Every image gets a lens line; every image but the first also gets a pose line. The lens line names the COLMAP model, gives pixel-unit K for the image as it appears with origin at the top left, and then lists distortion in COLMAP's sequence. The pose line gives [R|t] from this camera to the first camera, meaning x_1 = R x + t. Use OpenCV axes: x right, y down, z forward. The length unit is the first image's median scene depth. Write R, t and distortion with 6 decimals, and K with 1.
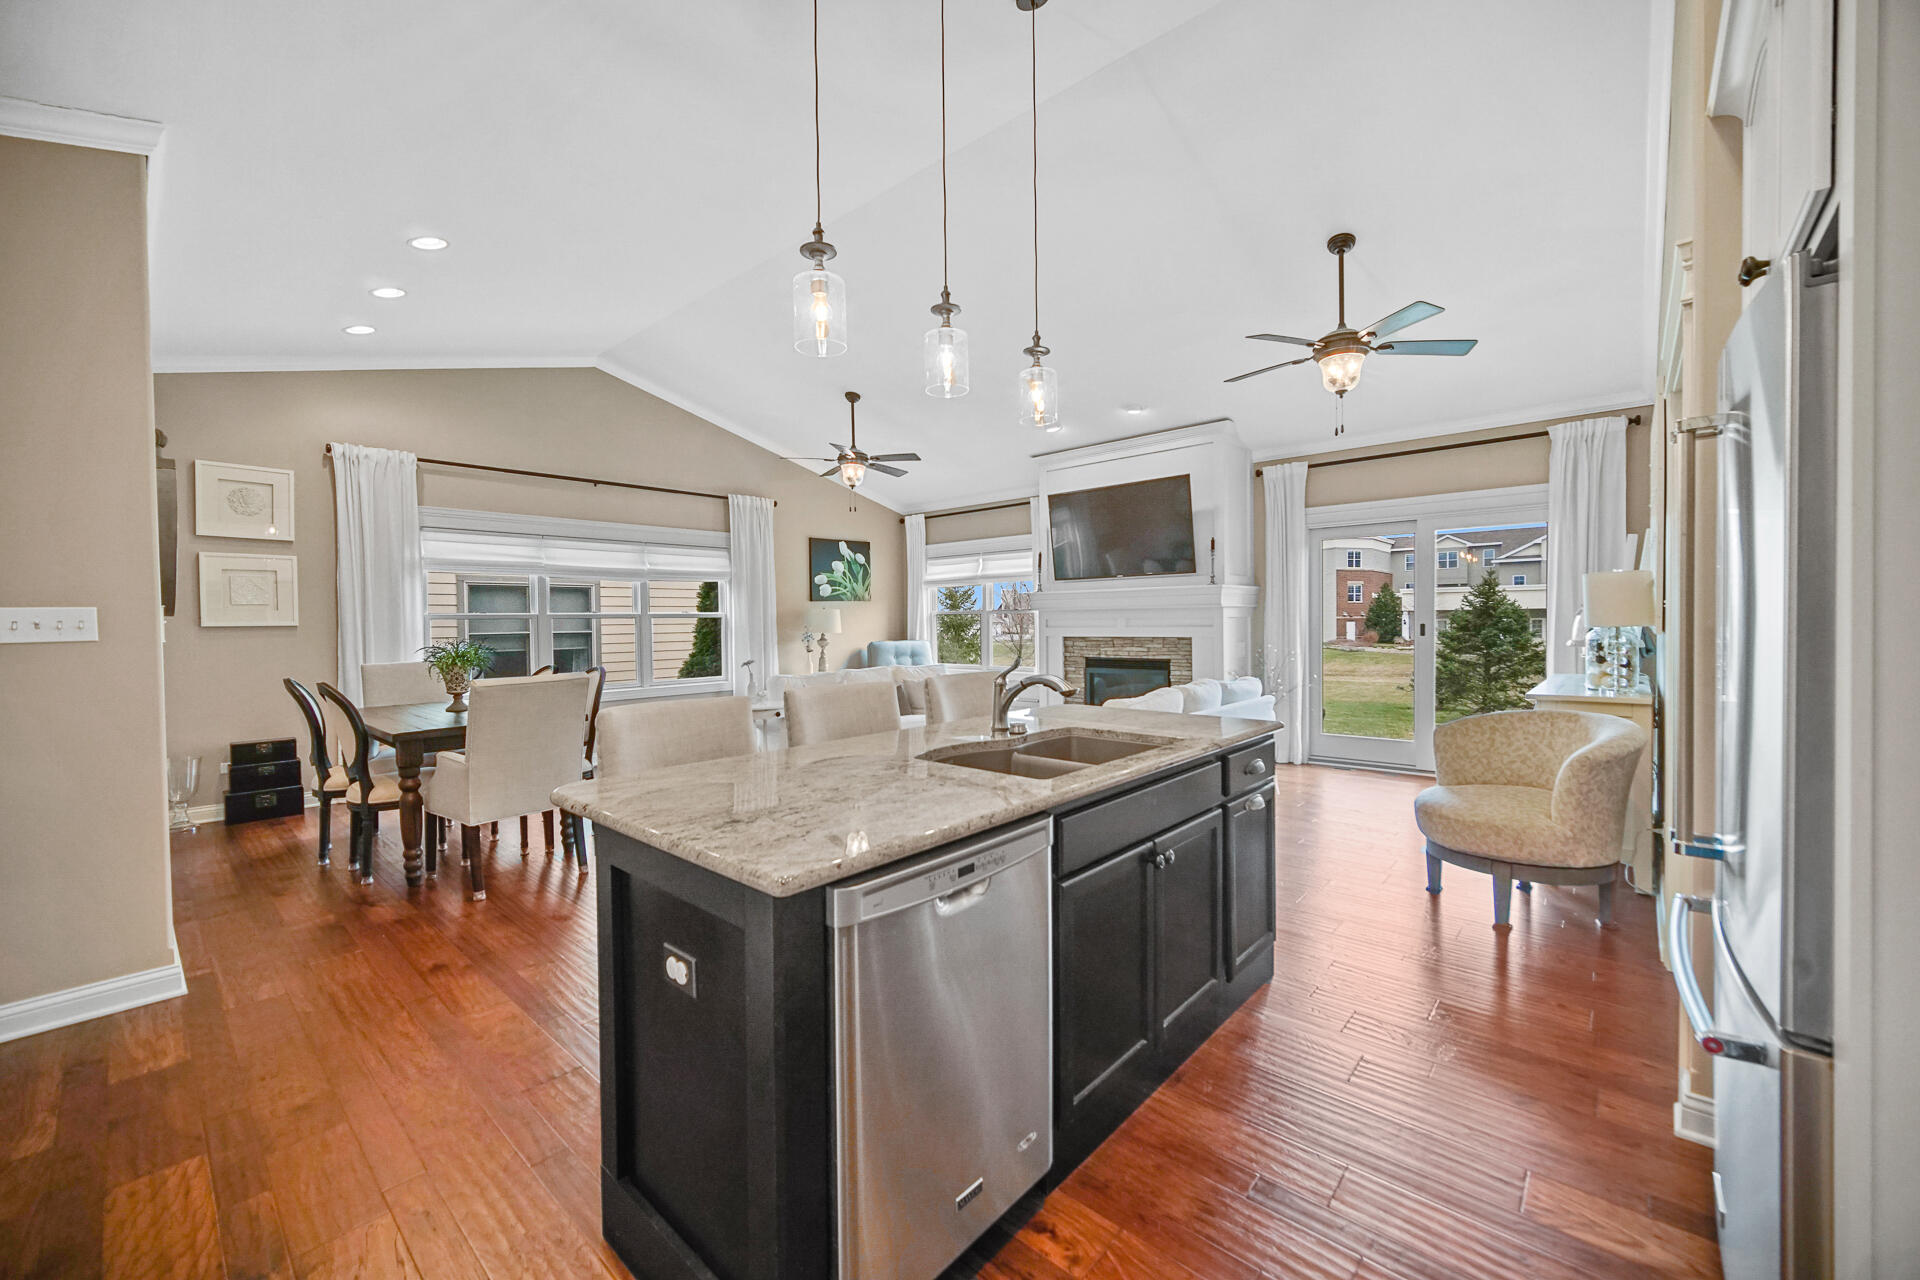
lens RADIAL K [[760.7, 0, 971.6], [0, 760.7, 650.1], [0, 0, 1]] dist [0.000961, -0.000123]
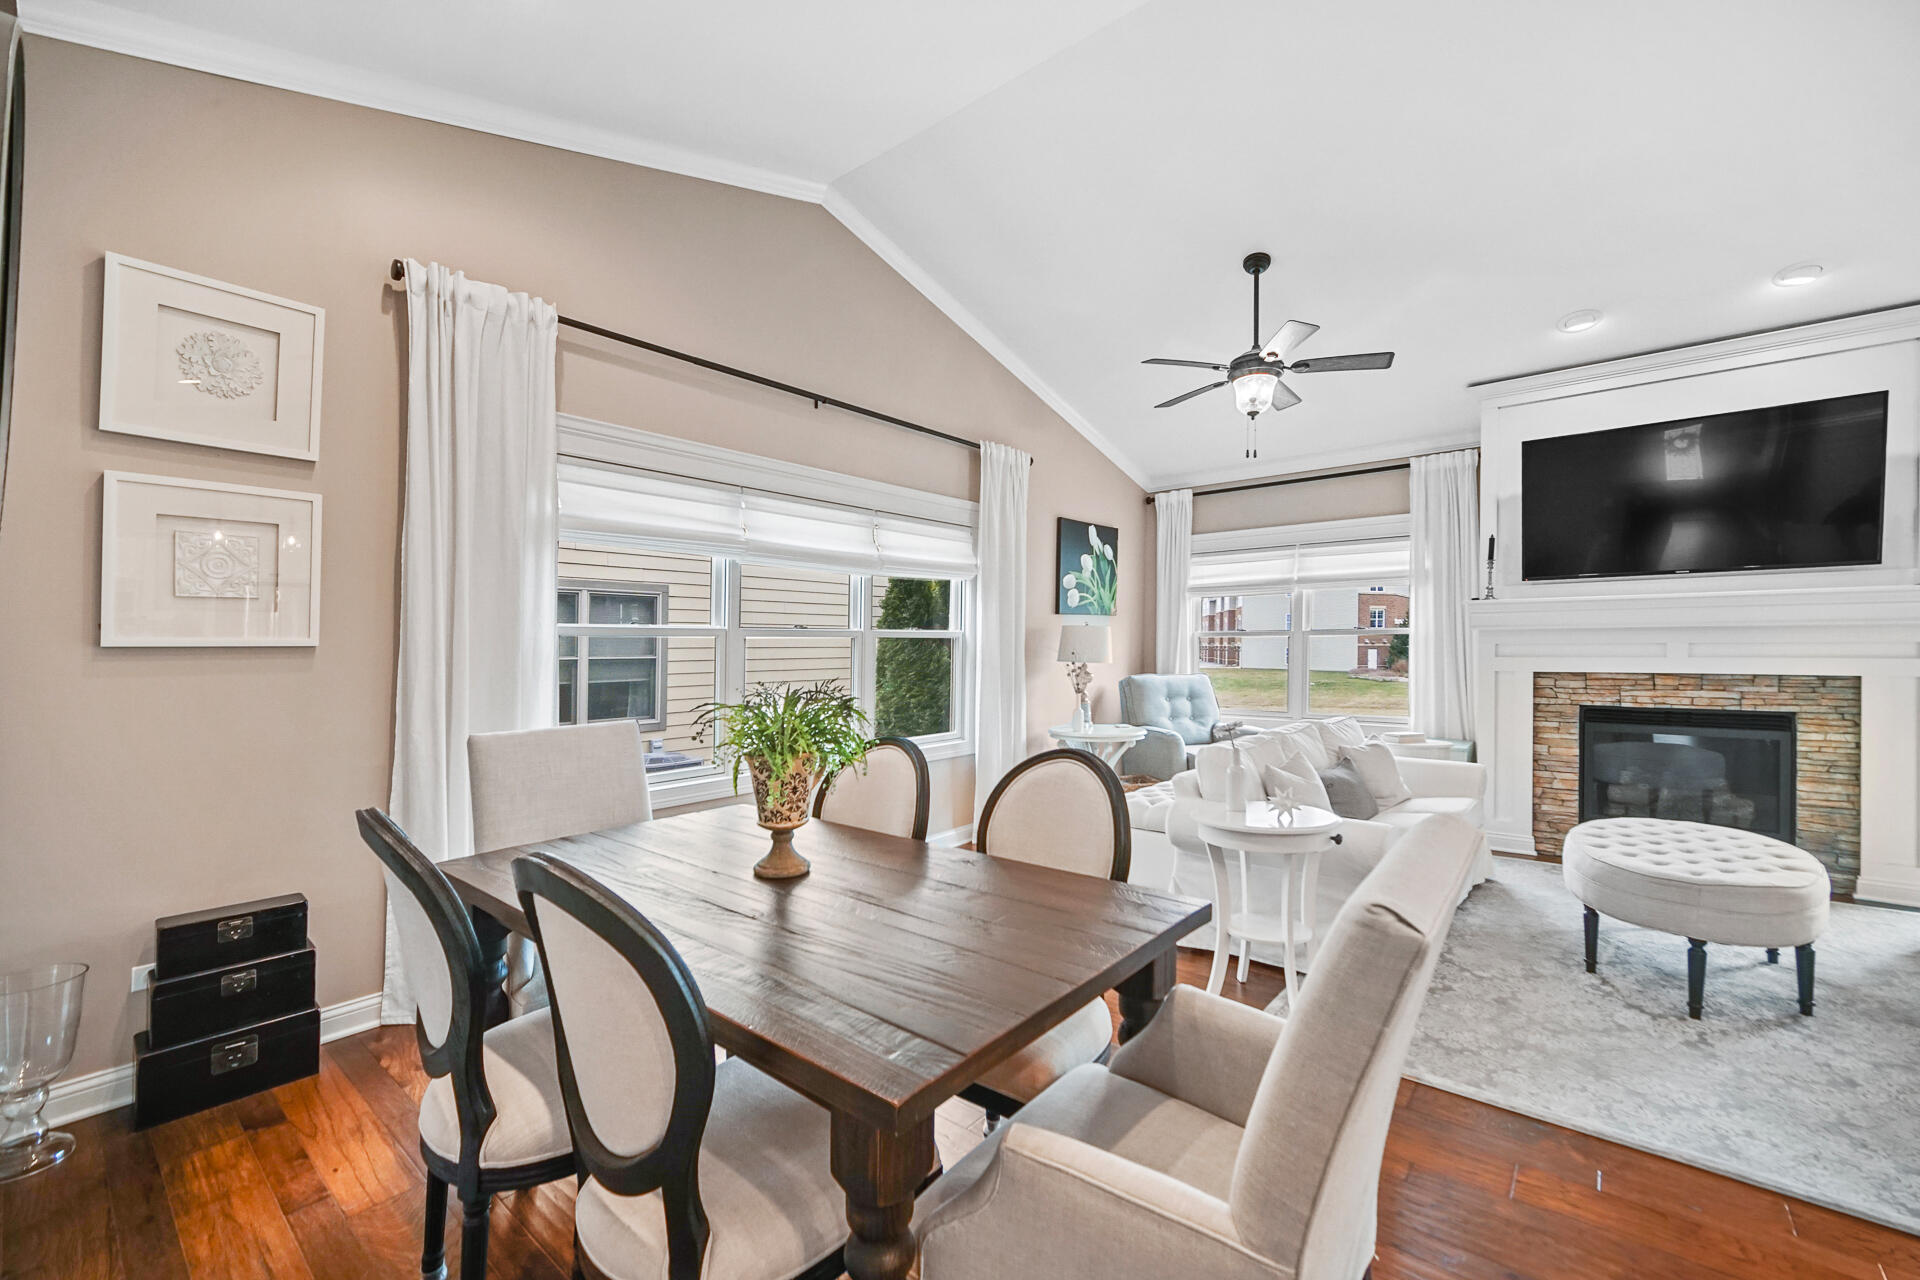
lens RADIAL K [[799.9, 0, 957.3], [0, 799.9, 641.8], [0, 0, 1]] dist [0.000568, 0.000358]
pose [[0.999618, 0.006533, 0.026840, -0.357261], [-0.005361, 0.999039, -0.043510, -0.010947], [-0.027099, 0.043349, 0.998692, 0.353737]]
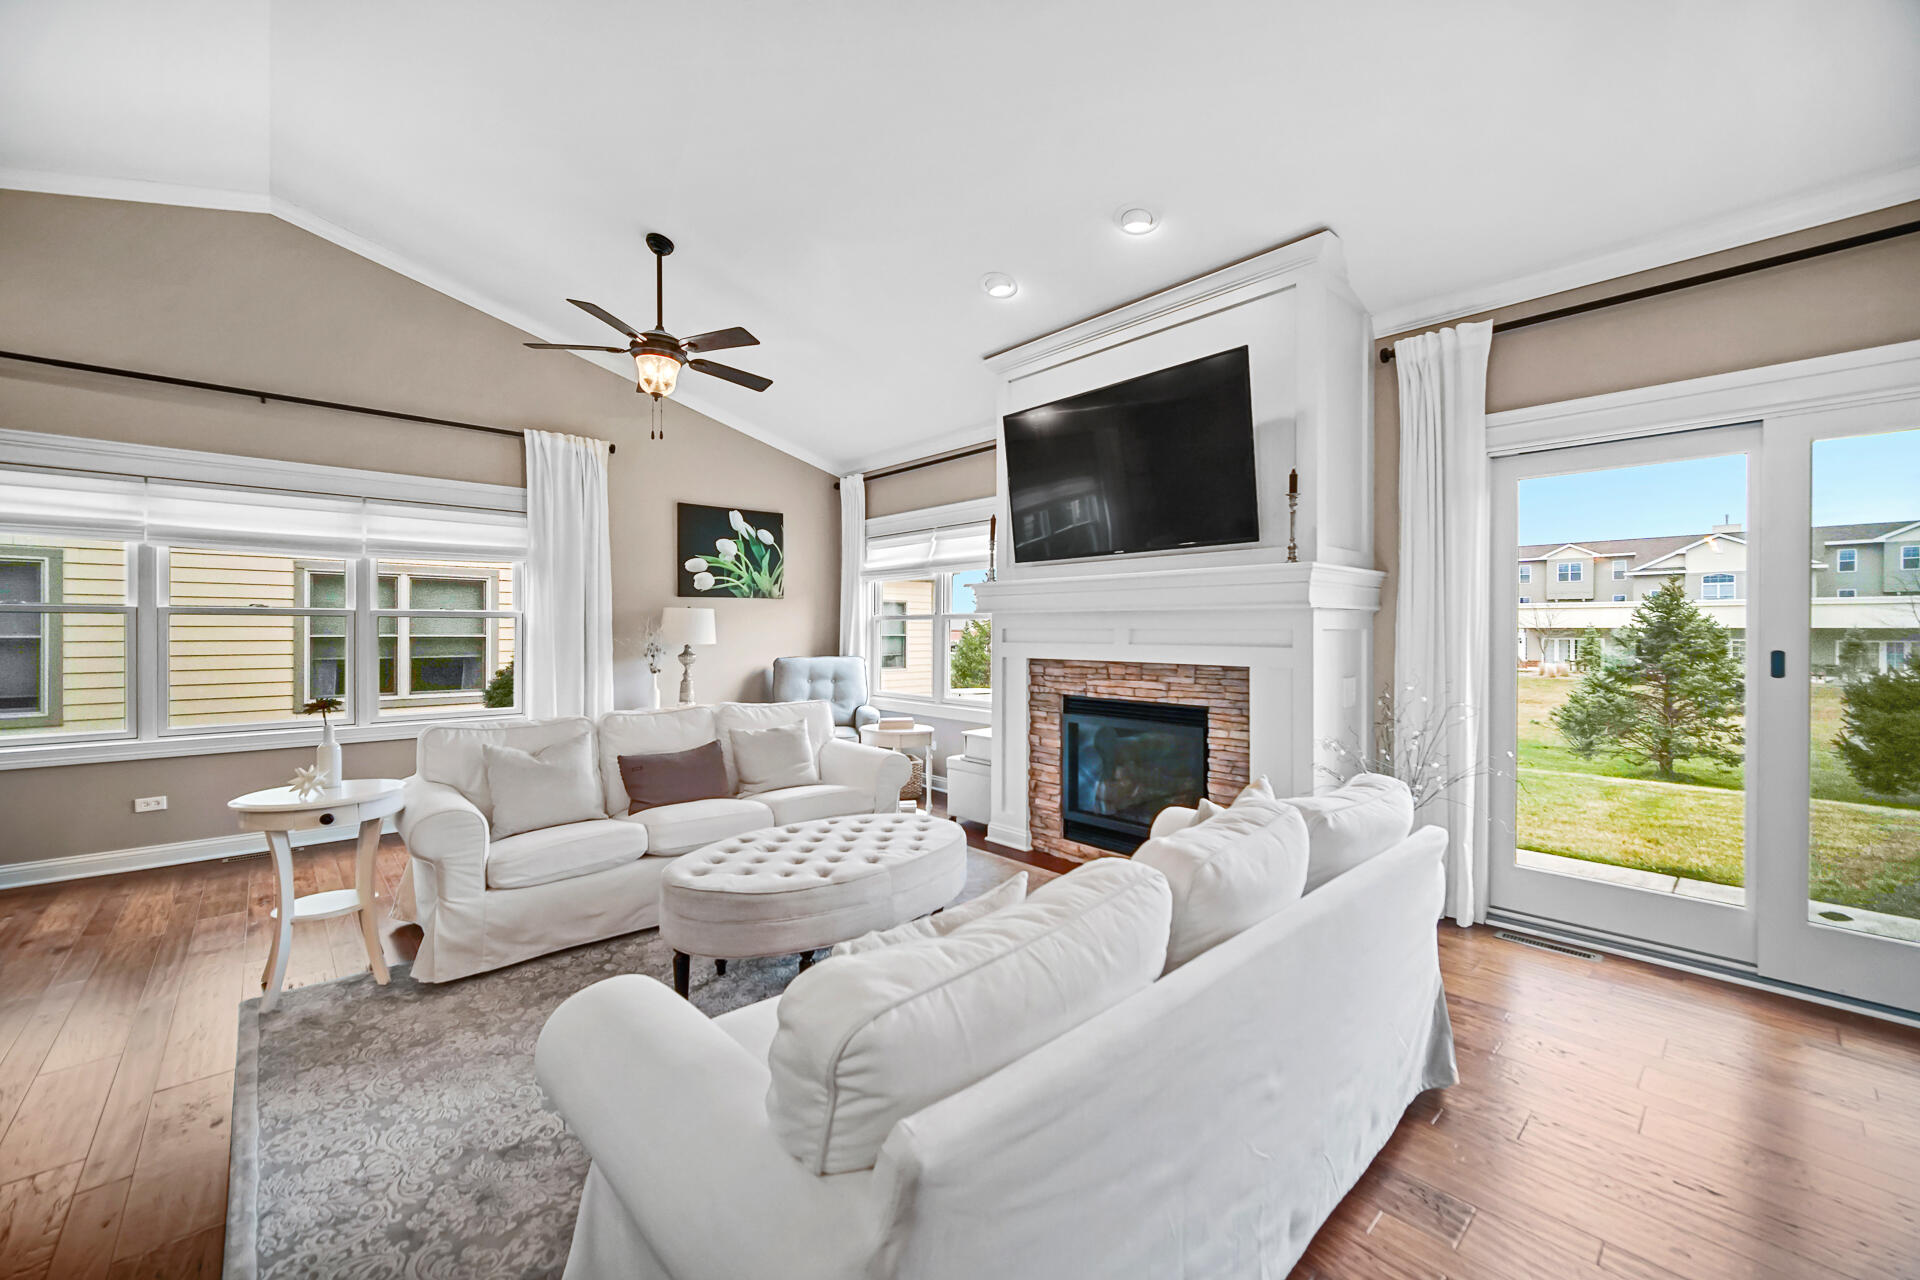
lens RADIAL K [[753.8, 0, 965.3], [0, 753.8, 633.3], [0, 0, 1]] dist [-0.001187, -0.000138]
pose [[0.994028, 0.017236, -0.107756, 0.131332], [-0.020974, 0.999213, -0.033658, -0.015980], [0.107091, 0.035717, 0.993608, 0.405985]]
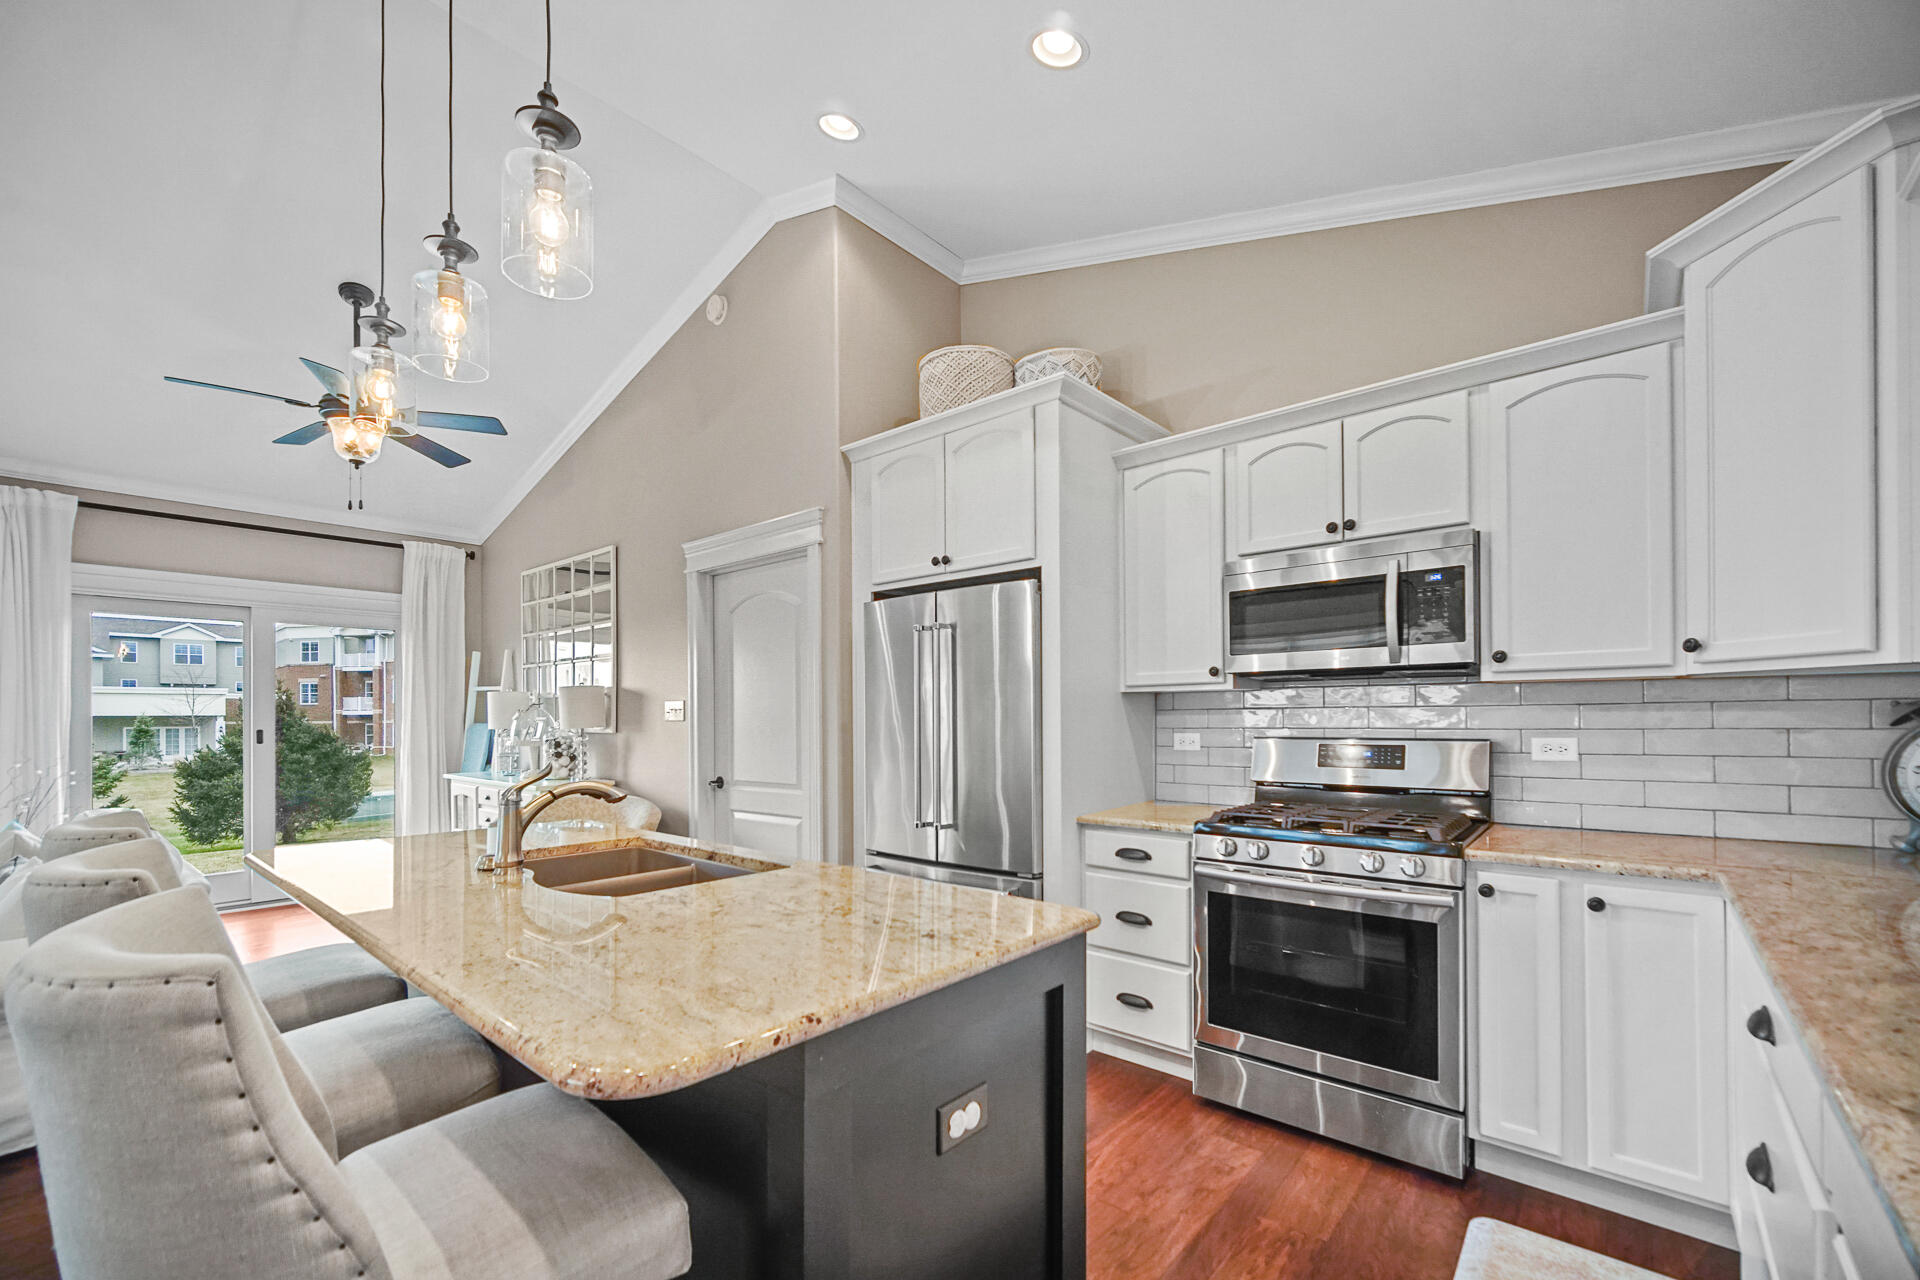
lens RADIAL K [[793.1, 0, 946.4], [0, 793.1, 715.7], [0, 0, 1]] dist [0.001438, -0.000147]
pose [[0.001256, 0.013296, 0.999911, -0.235535], [0.045939, 0.998855, -0.013340, -0.002543], [-0.998943, 0.045952, 0.000644, 0.186577]]
